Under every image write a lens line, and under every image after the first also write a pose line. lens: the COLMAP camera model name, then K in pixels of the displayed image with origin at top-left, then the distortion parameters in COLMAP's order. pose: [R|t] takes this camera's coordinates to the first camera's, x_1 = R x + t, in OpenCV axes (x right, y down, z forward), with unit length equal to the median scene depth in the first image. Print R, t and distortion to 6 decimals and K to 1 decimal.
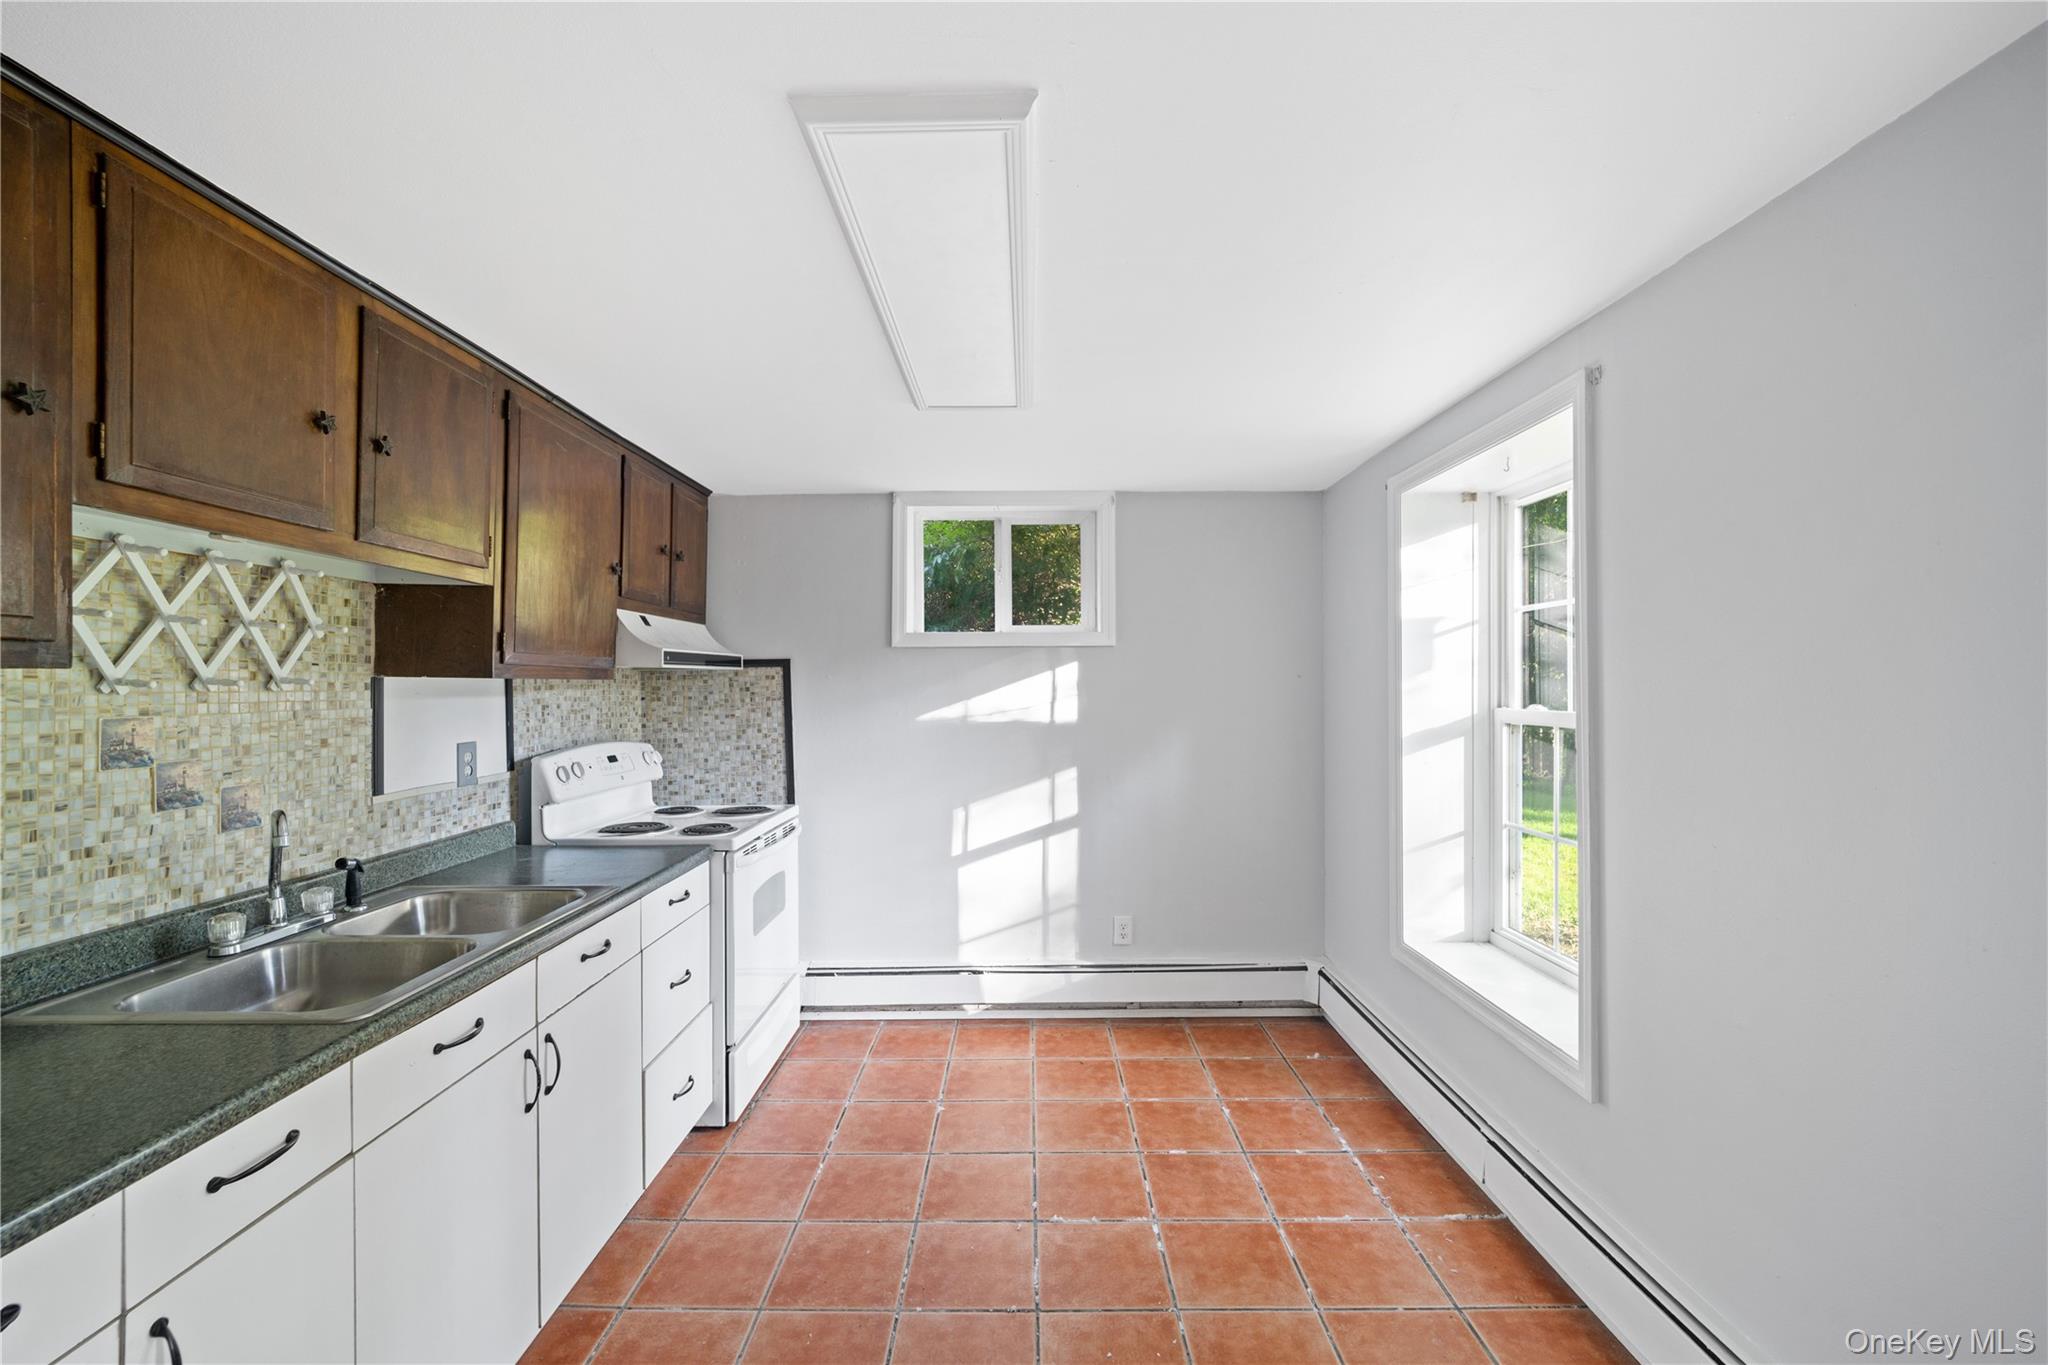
lens RADIAL K [[828.4, 0, 1026.7], [0, 828.4, 682.5], [0, 0, 1]] dist [-0.003970, -0.000625]
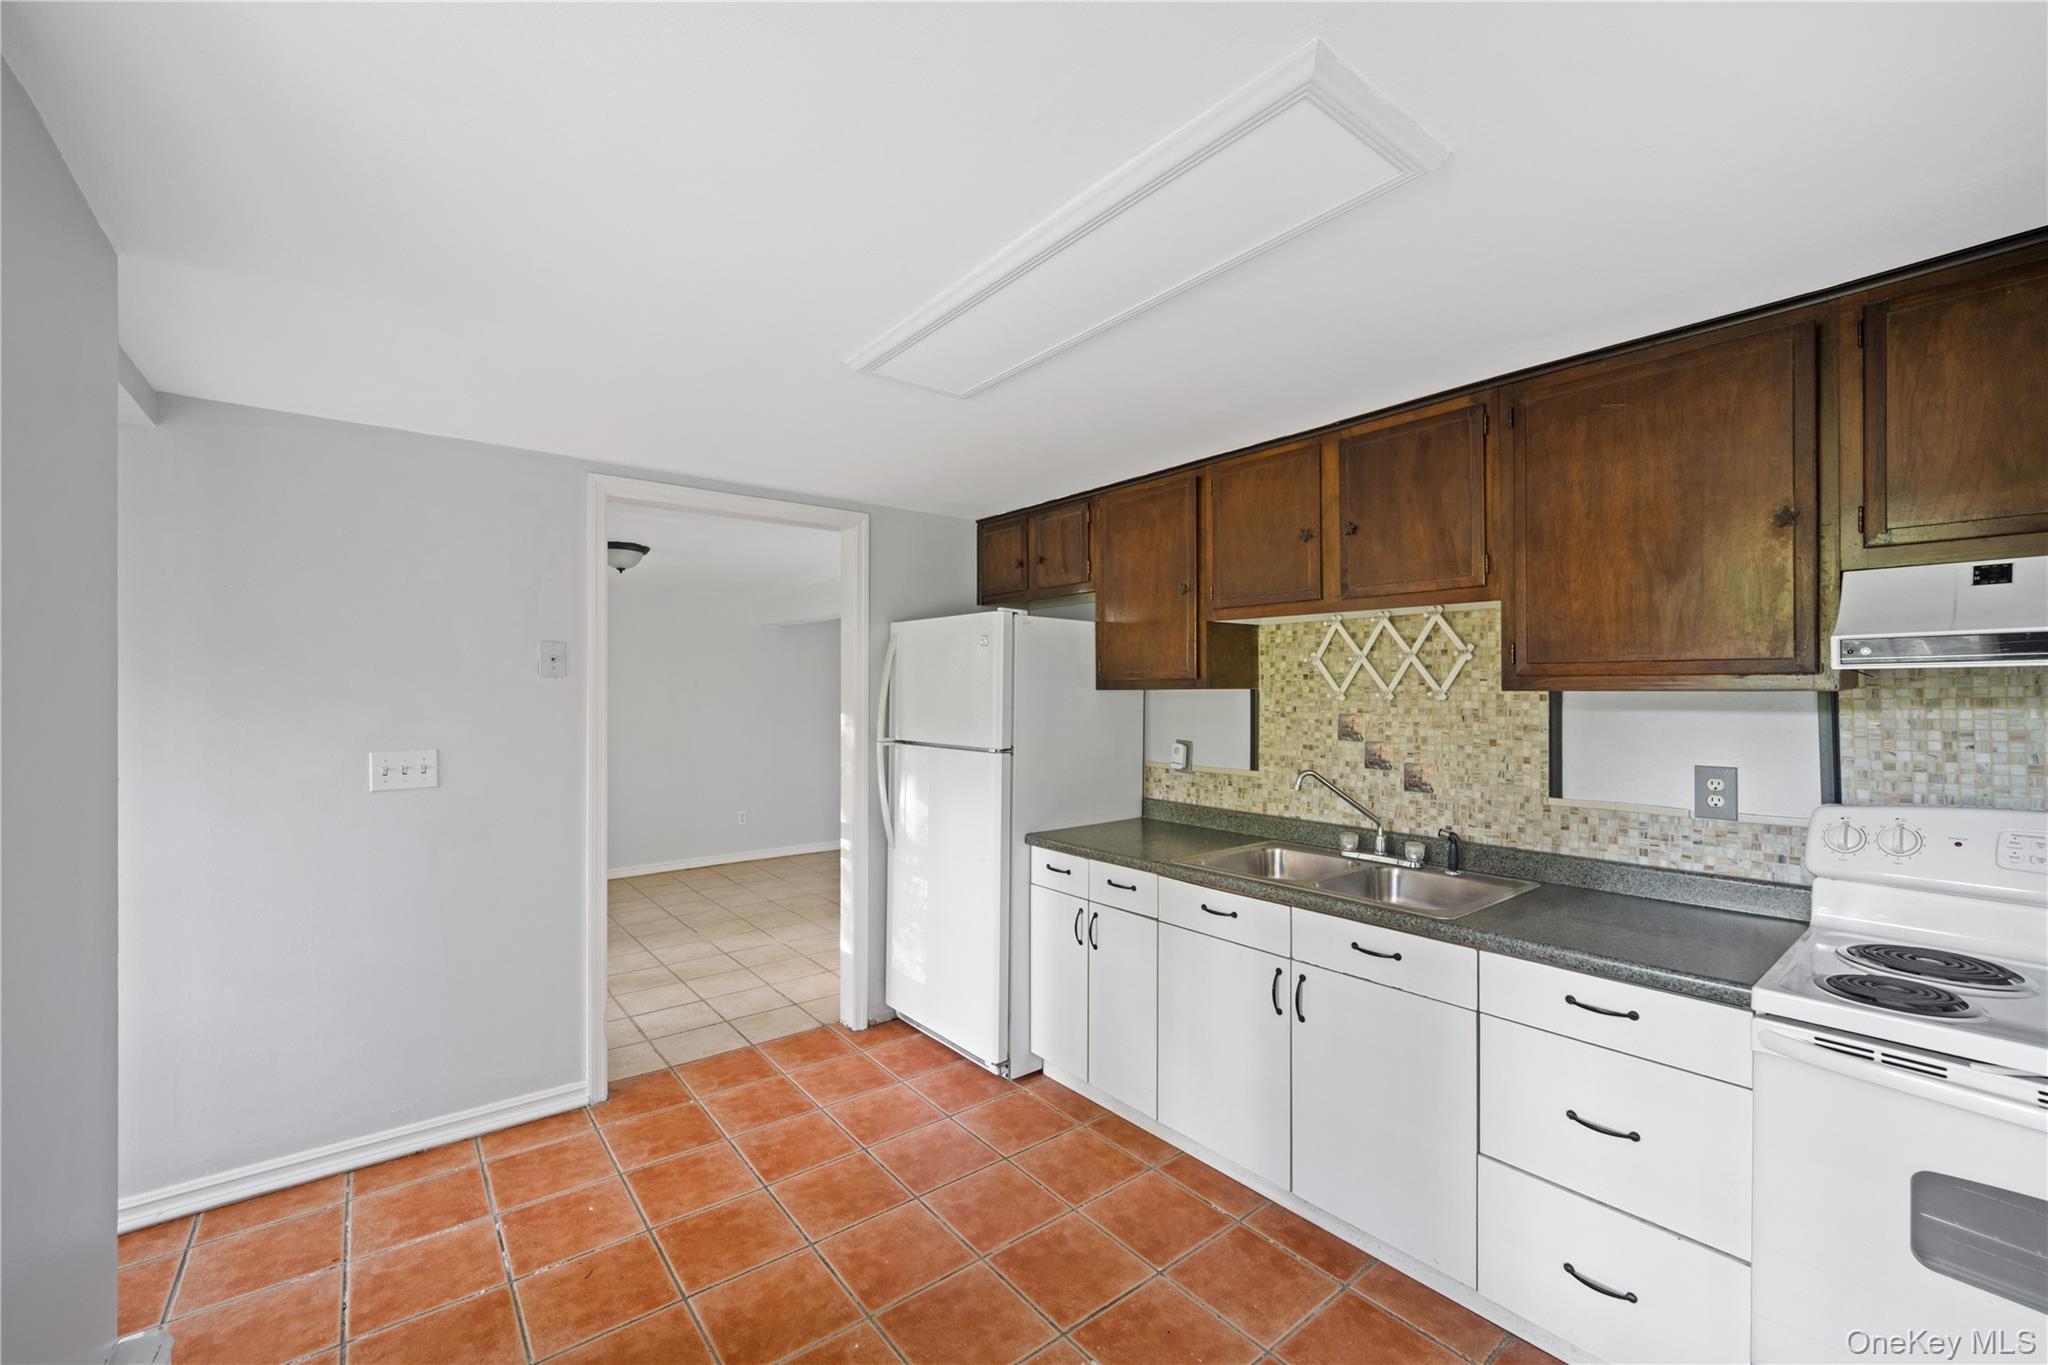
lens RADIAL K [[828.4, 0, 1025.1], [0, 828.4, 685.2], [0, 0, 1]] dist [-0.003970, -0.000625]
pose [[-0.780257, -0.001835, -0.625457, 0.531546], [0.003401, 0.999968, -0.007176, -0.007870], [0.625450, -0.007726, -0.780226, 1.690702]]
